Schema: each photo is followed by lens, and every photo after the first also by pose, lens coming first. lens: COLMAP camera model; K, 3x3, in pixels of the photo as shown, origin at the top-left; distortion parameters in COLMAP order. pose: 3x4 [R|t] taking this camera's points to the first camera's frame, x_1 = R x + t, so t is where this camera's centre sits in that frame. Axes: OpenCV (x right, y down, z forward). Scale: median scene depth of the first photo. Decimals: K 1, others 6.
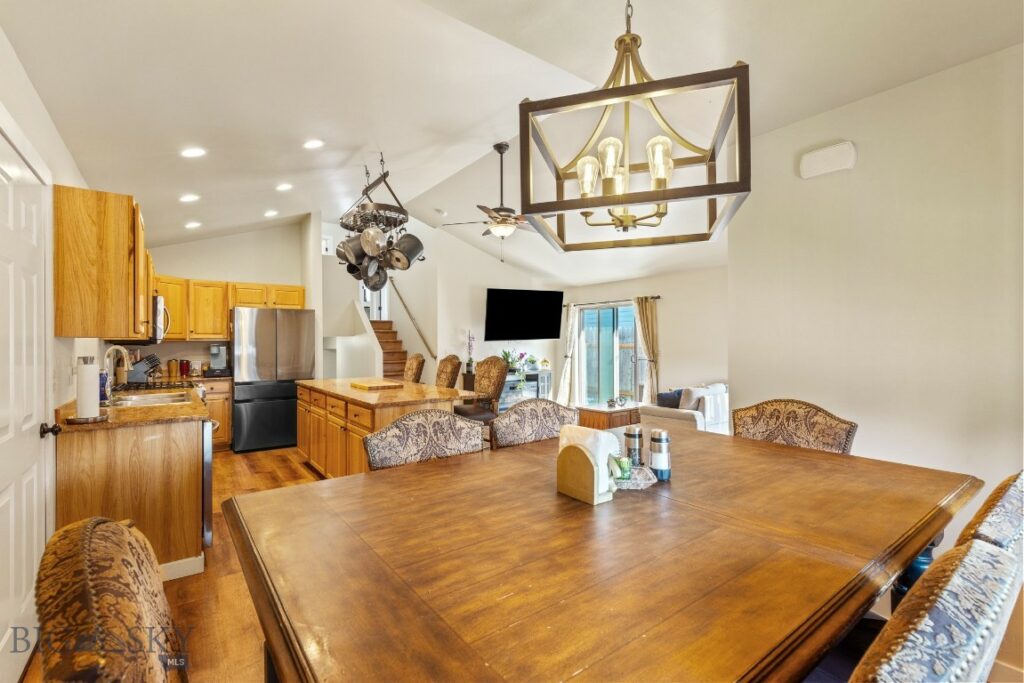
lens RADIAL K [[462.1, 0, 517.9], [0, 462.1, 343.7], [0, 0, 1]] dist [0.009832, -0.000944]
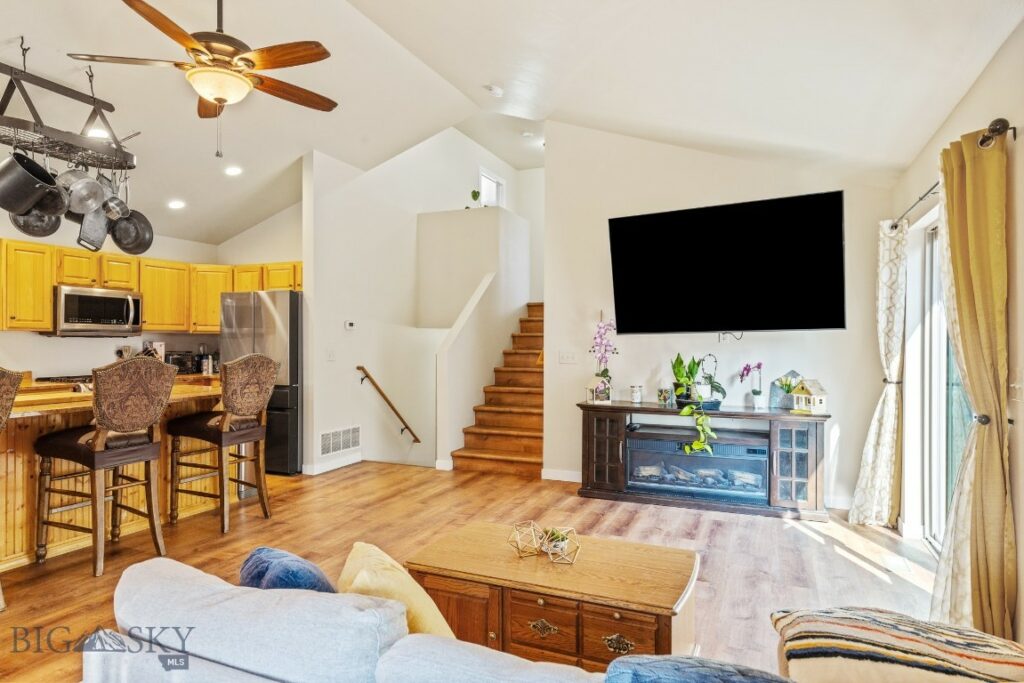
lens RADIAL K [[604.3, 0, 517.0], [0, 604.3, 342.0], [0, 0, 1]] dist [-0.003024, 0.003069]
pose [[0.508174, 0.007971, -0.861217, 0.546793], [-0.011189, 0.999934, 0.002653, 0.001678], [0.861182, 0.008288, 0.508230, 0.844989]]
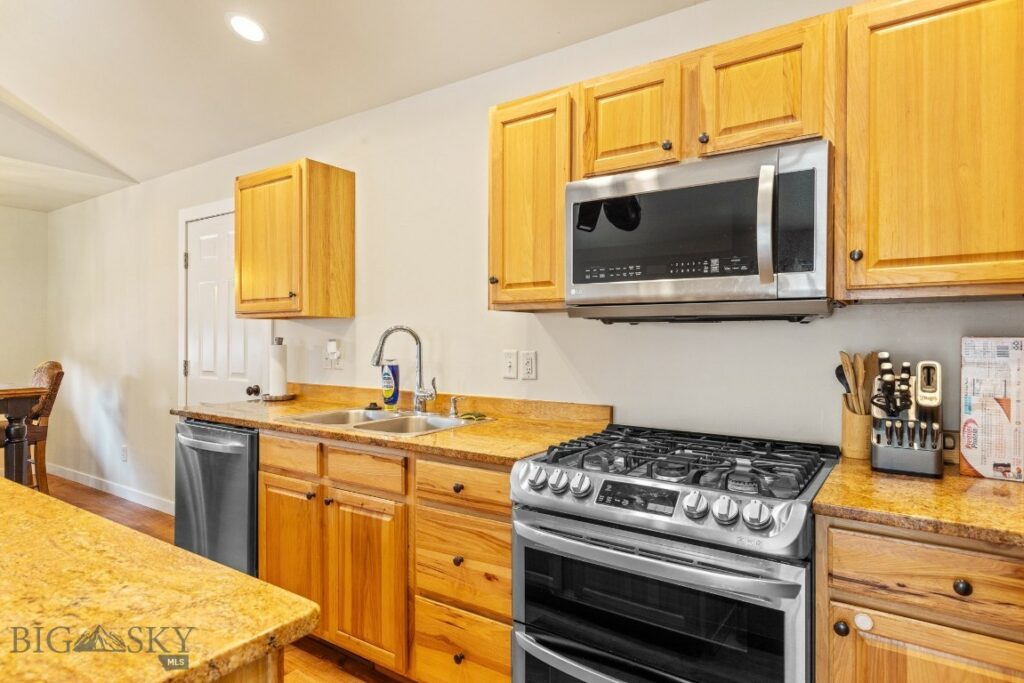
lens RADIAL K [[584.2, 0, 519.2], [0, 584.2, 338.8], [0, 0, 1]] dist [0.008292, -0.001879]
pose [[-0.943591, 0.002178, -0.331105, -0.419955], [-0.000741, 0.999962, 0.008689, 0.010179], [0.331111, 0.008444, -0.943554, 1.007298]]
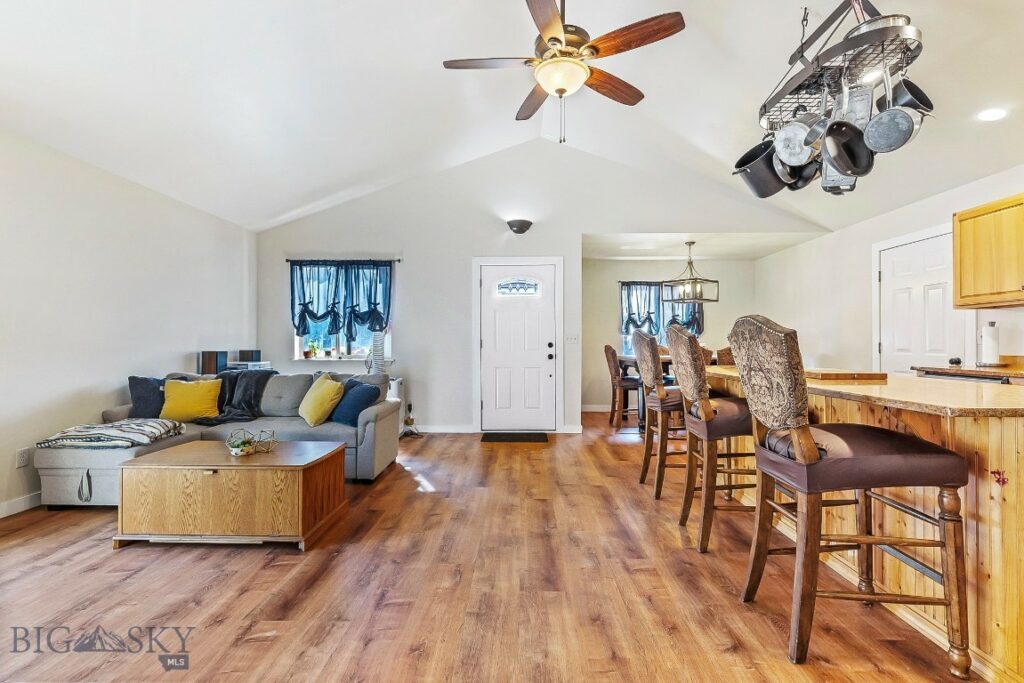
lens RADIAL K [[462.1, 0, 512.3], [0, 462.1, 341.6], [0, 0, 1]] dist [0.009832, -0.000944]
pose [[-0.793043, 0.006631, 0.609130, -0.268584], [0.006894, 0.999974, -0.001910, 0.036221], [-0.609127, 0.002685, -0.793068, 1.268970]]
